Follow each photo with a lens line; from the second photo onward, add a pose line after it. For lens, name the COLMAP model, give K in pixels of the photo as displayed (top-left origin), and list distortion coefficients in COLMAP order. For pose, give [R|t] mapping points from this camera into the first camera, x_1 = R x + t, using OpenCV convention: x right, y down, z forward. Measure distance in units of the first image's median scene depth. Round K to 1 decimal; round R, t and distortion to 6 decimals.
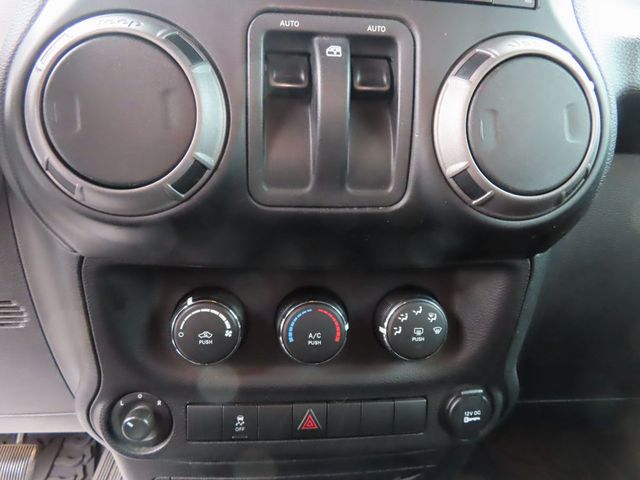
lens RADIAL K [[452.8, 0, 319.2], [0, 452.8, 228.7], [0, 0, 1]] dist [-0.003321, 0.000798]
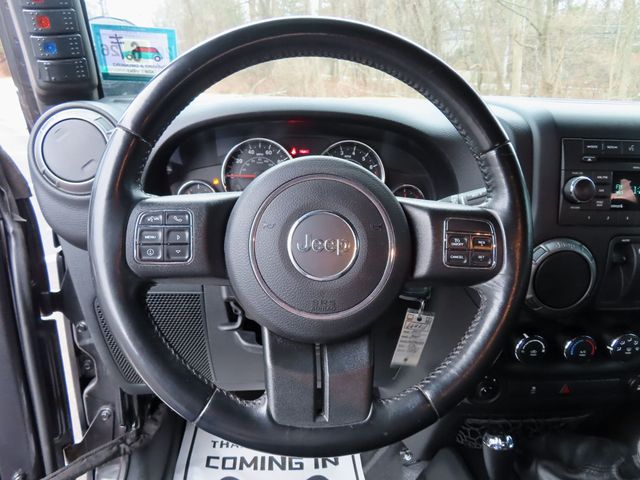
lens RADIAL K [[461.4, 0, 320.0], [0, 461.4, 241.6], [0, 0, 1]] dist [-0.007214, 0.001291]
pose [[0.999942, 0.010692, -0.001479, -1.202736], [-0.010386, 0.990397, 0.137860, -0.541218], [0.002939, -0.137836, 0.990451, -1.028996]]
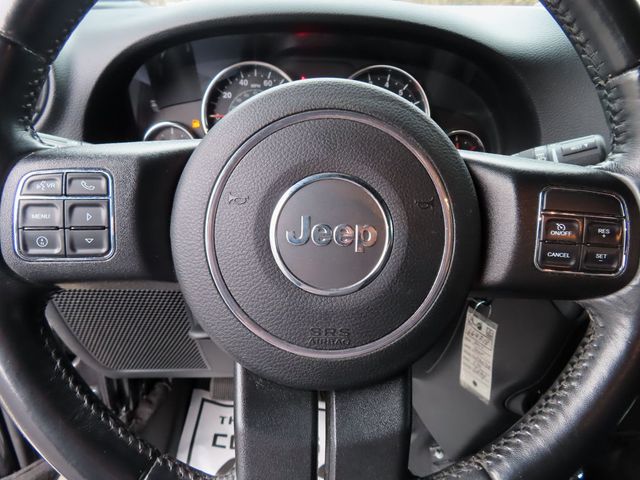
lens RADIAL K [[461.4, 0, 320.0], [0, 461.4, 241.6], [0, 0, 1]] dist [-0.007214, 0.001291]
pose [[0.997755, 0.031453, -0.059119, -1.169599], [-0.015700, 0.968097, 0.250082, -0.529693], [0.065099, -0.248593, 0.966418, -0.488644]]
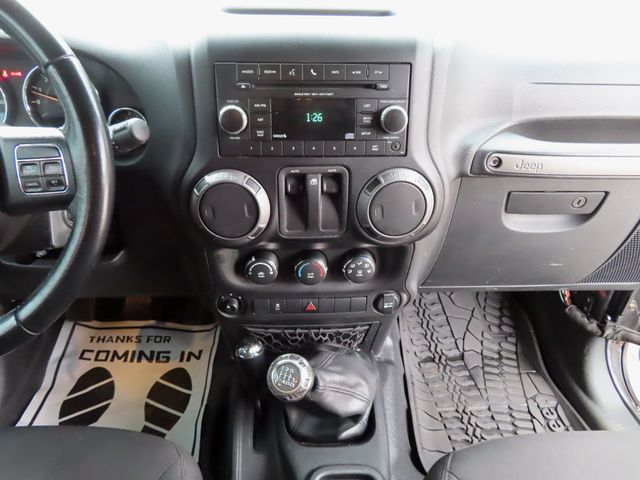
lens RADIAL K [[458.7, 0, 317.3], [0, 458.7, 240.8], [0, 0, 1]] dist [-0.008701, 0.008439]
pose [[0.998611, 0.018514, -0.049335, 0.124181], [0.000357, 0.933847, 0.357673, -0.684516], [0.052693, -0.357193, 0.932543, -0.974832]]
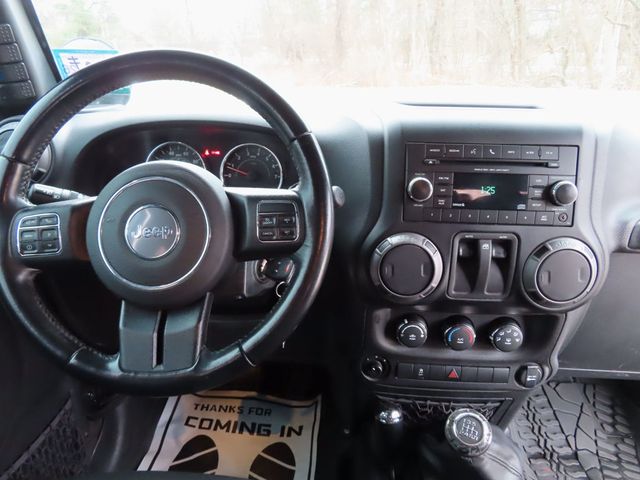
lens RADIAL K [[458.7, 0, 317.3], [0, 458.7, 240.8], [0, 0, 1]] dist [-0.008701, 0.008439]
pose [[0.986417, 0.042139, -0.158765, -0.364662], [-0.016494, 0.987059, 0.159505, -0.590341], [0.163432, -0.154719, 0.974347, -1.247932]]
